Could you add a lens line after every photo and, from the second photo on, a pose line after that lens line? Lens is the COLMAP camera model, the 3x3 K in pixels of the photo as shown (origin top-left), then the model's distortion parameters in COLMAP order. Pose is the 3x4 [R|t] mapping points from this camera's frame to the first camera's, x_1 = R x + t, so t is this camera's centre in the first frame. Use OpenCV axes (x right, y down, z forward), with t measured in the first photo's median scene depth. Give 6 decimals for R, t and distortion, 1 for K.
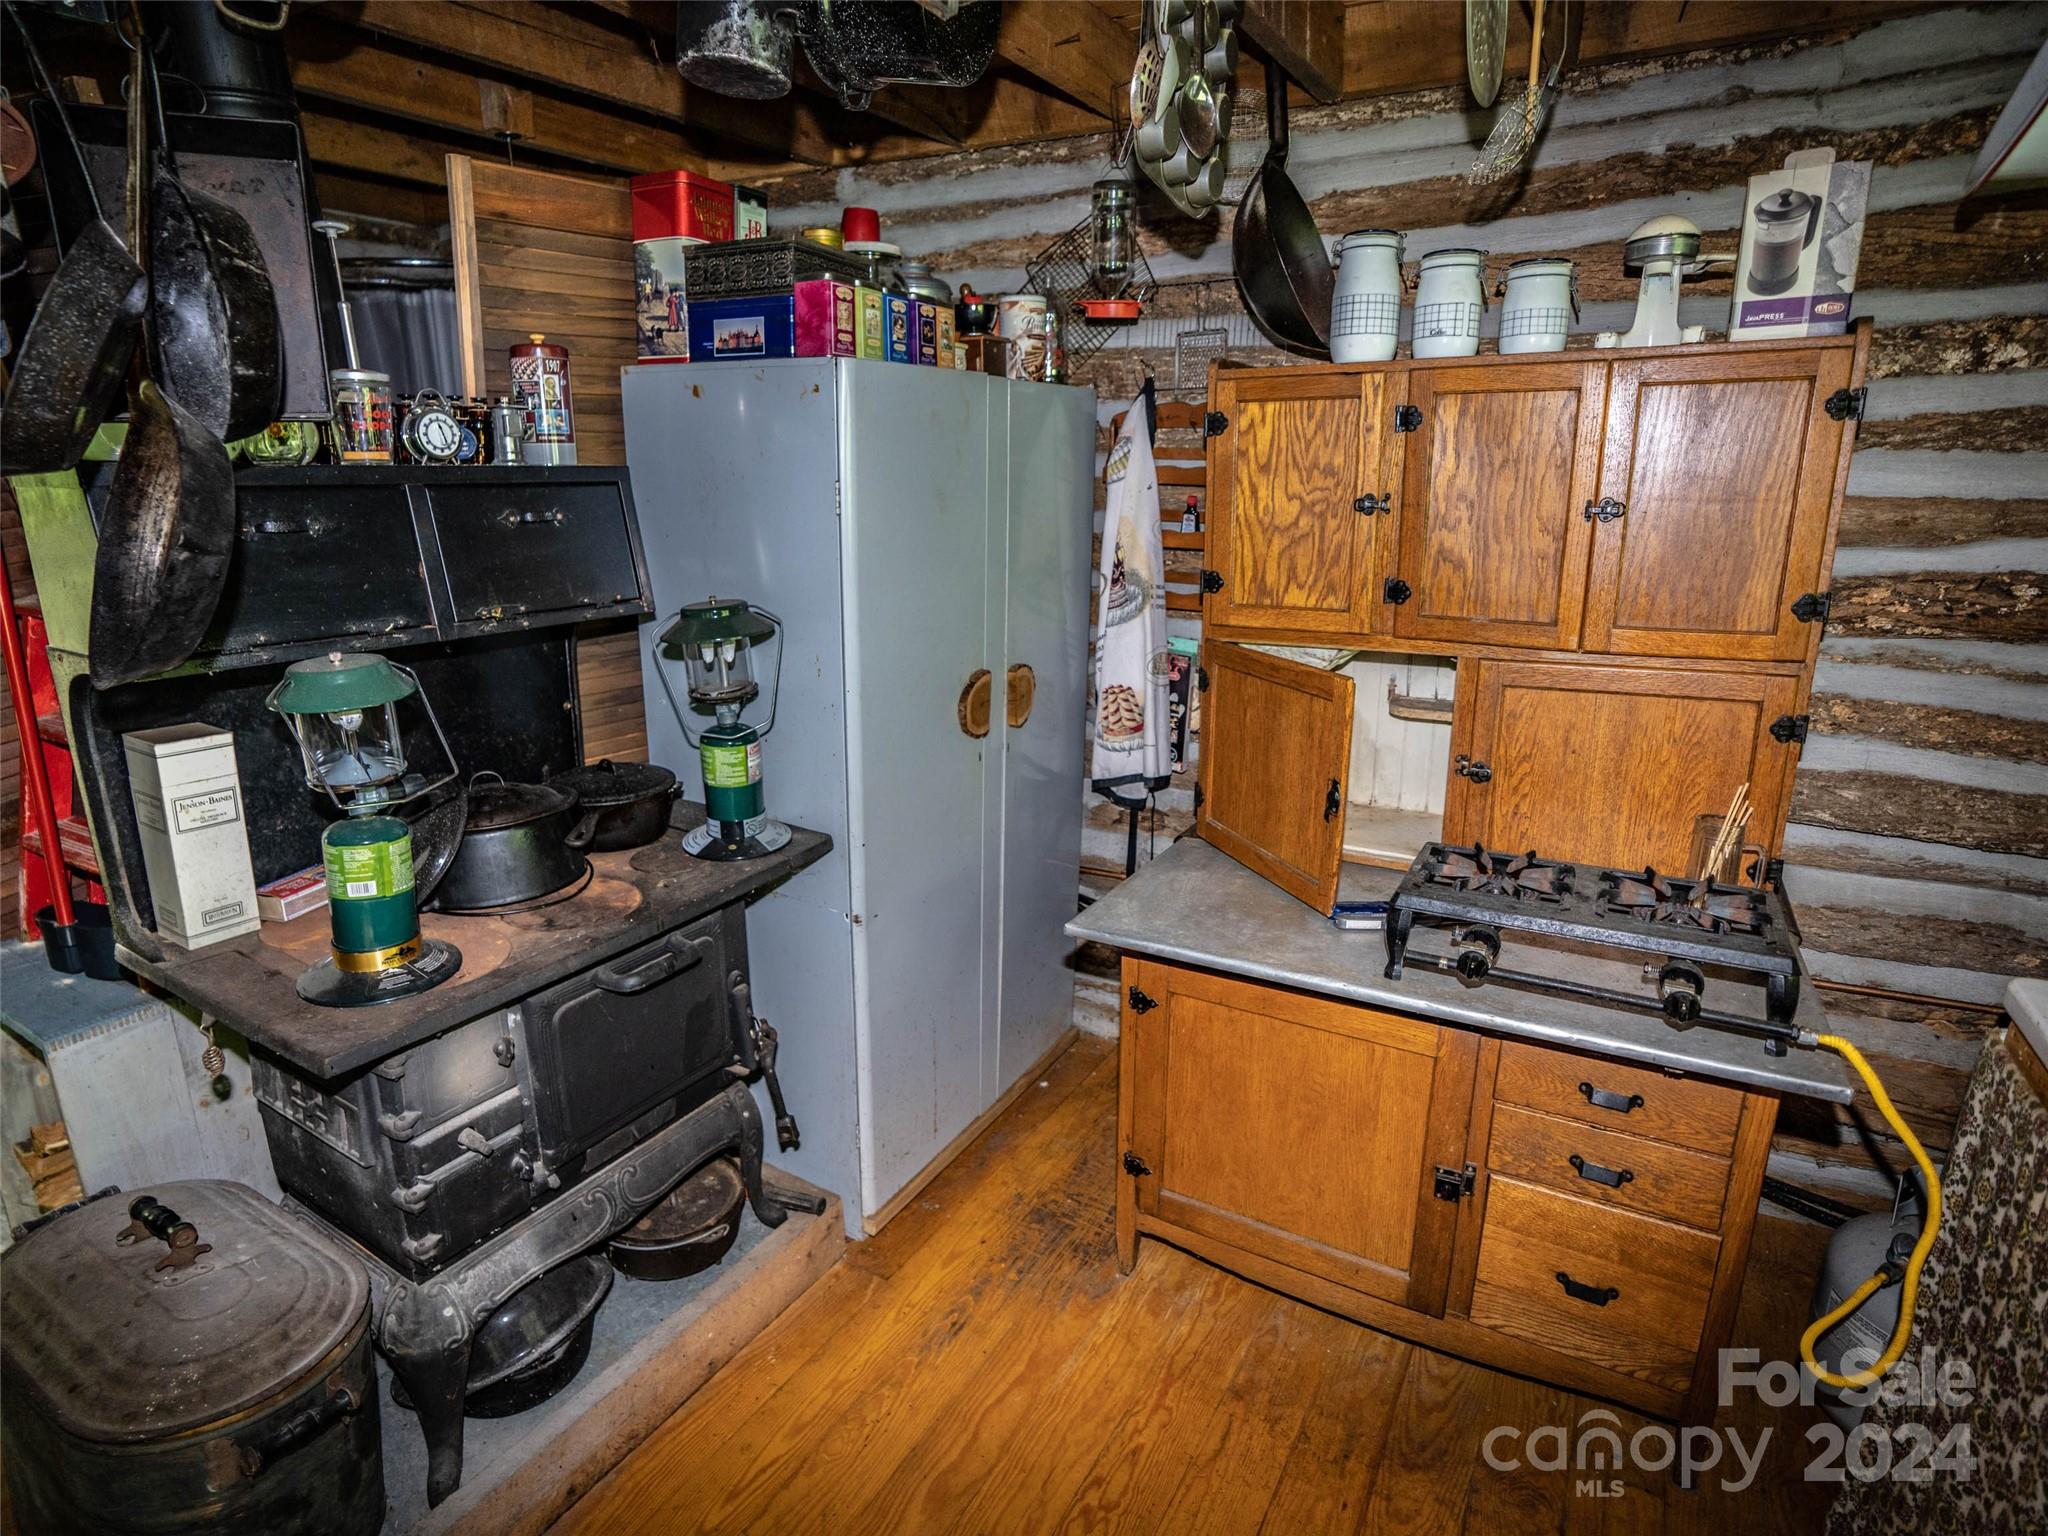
lens RADIAL K [[1086.3, 0, 1024.0], [0, 1086.3, 768.0], [0, 0, 1]] dist [-0.001648, -0.000180]
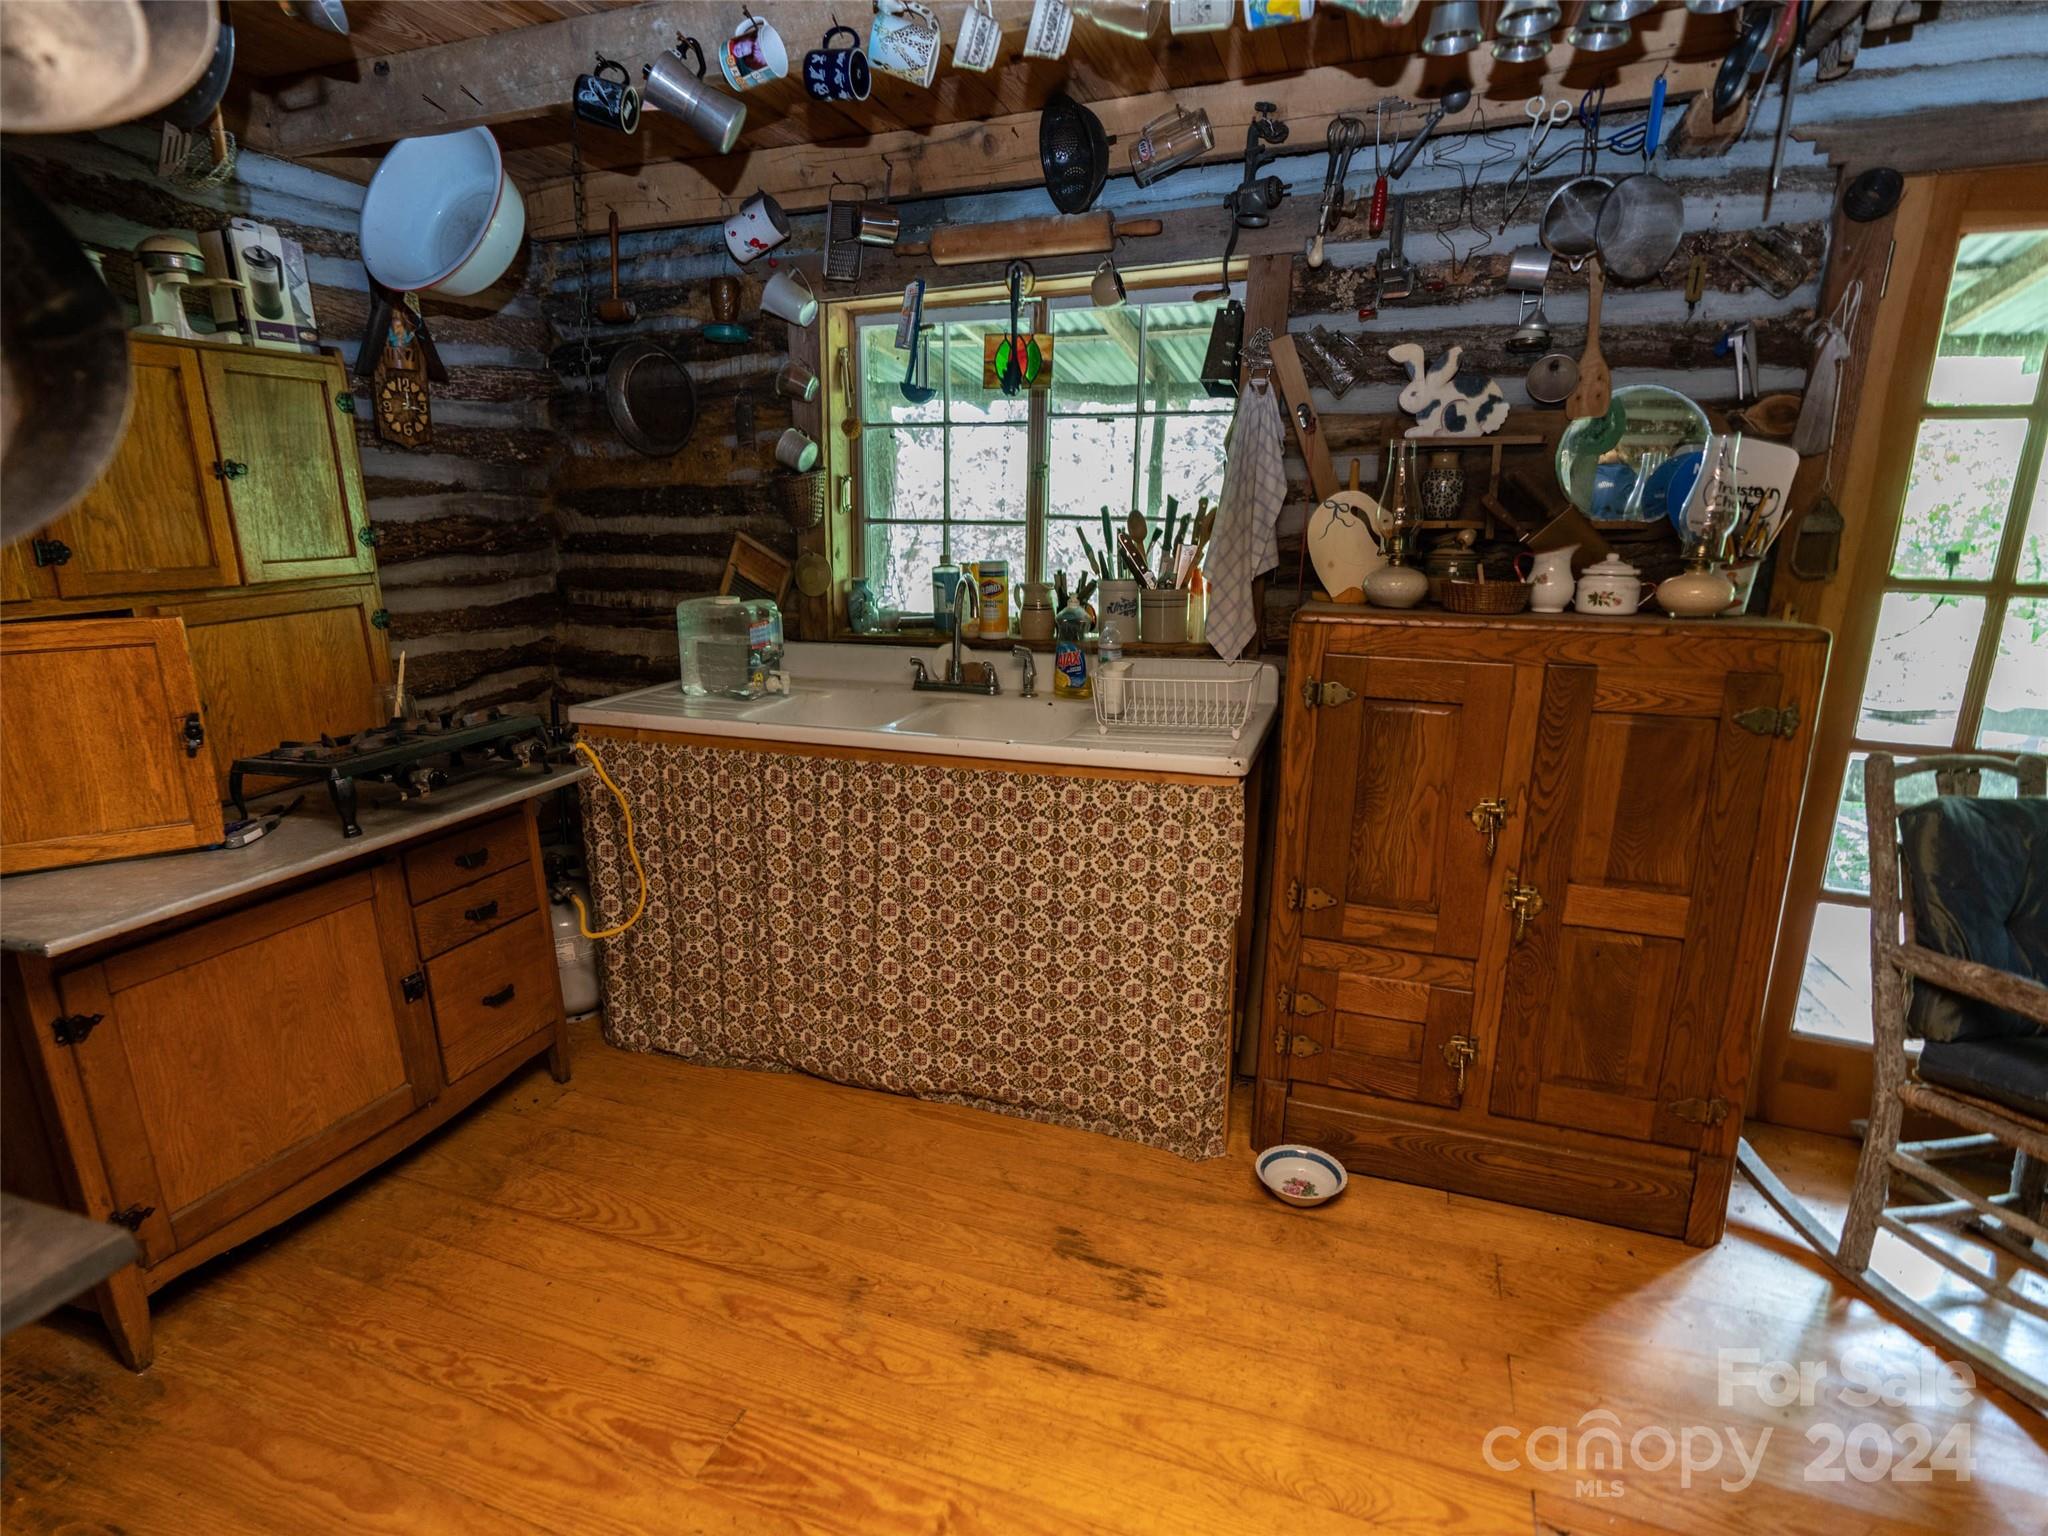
lens RADIAL K [[1086.3, 0, 1024.0], [0, 1086.3, 768.0], [0, 0, 1]] dist [-0.001648, -0.000180]
pose [[-0.191401, -0.224360, 0.955525, -0.992830], [0.265445, 0.925414, 0.270460, -0.016206], [-0.944936, 0.305406, -0.117570, 0.420227]]
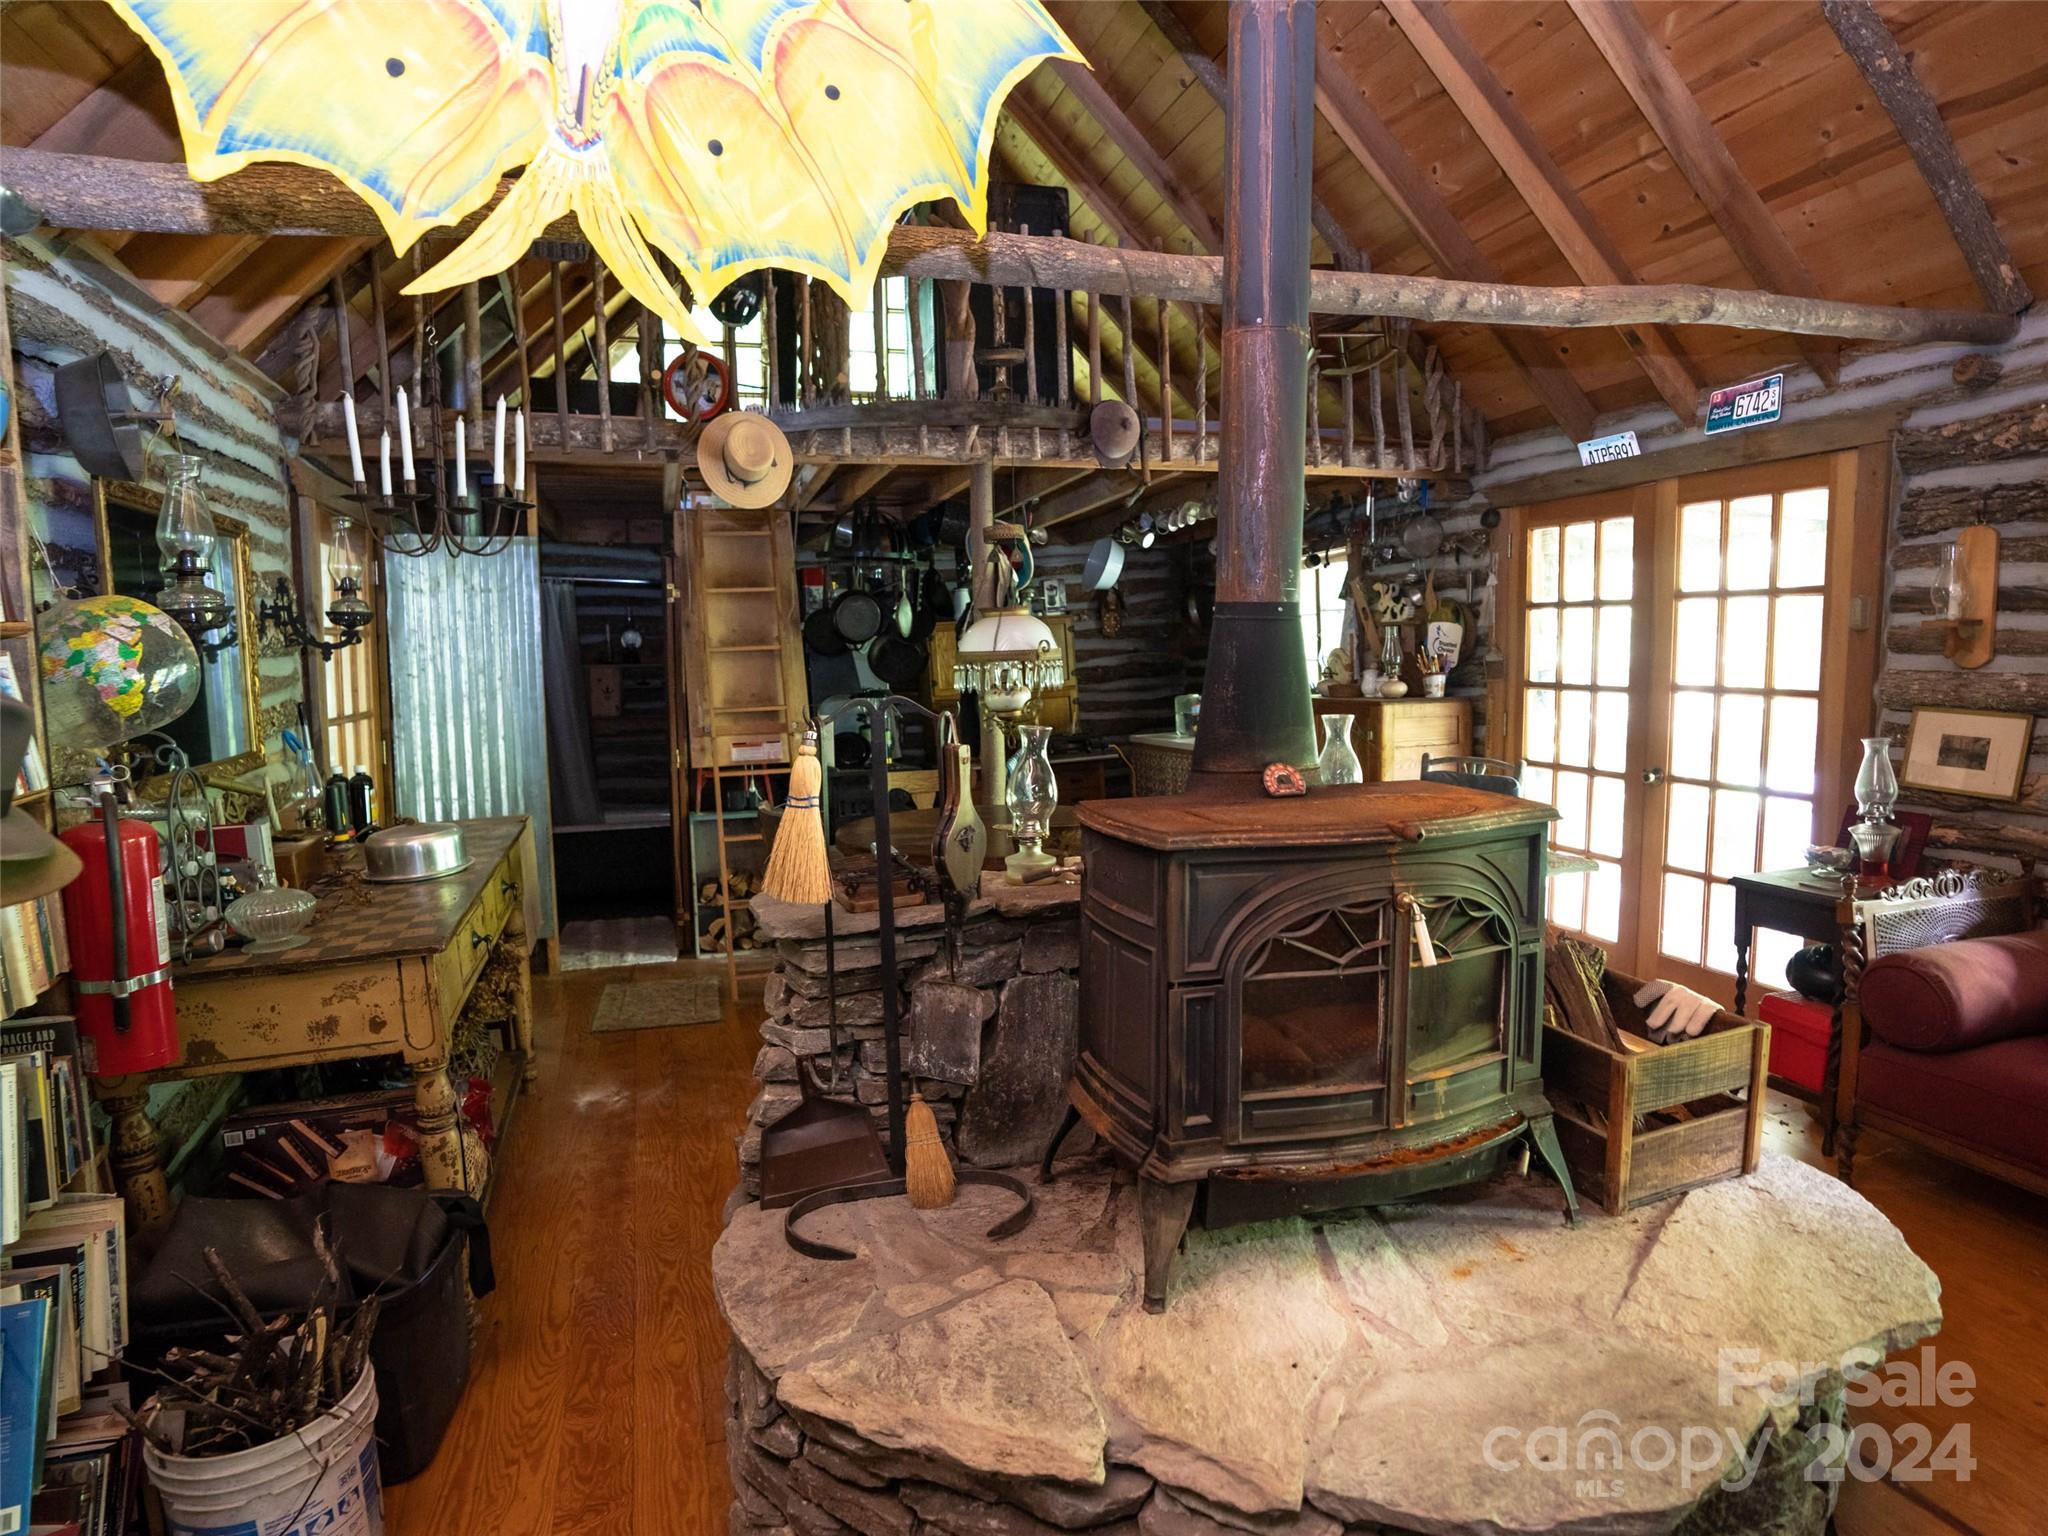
lens RADIAL K [[1171.7, 0, 1012.0], [0, 1171.7, 766.3], [0, 0, 1]] dist [-0.062955, 0.030711]
pose [[0.664724, -0.092358, 0.741359, -3.132358], [0.238700, 0.966571, -0.093610, 0.631821], [-0.707930, 0.239187, 0.664548, -1.985434]]
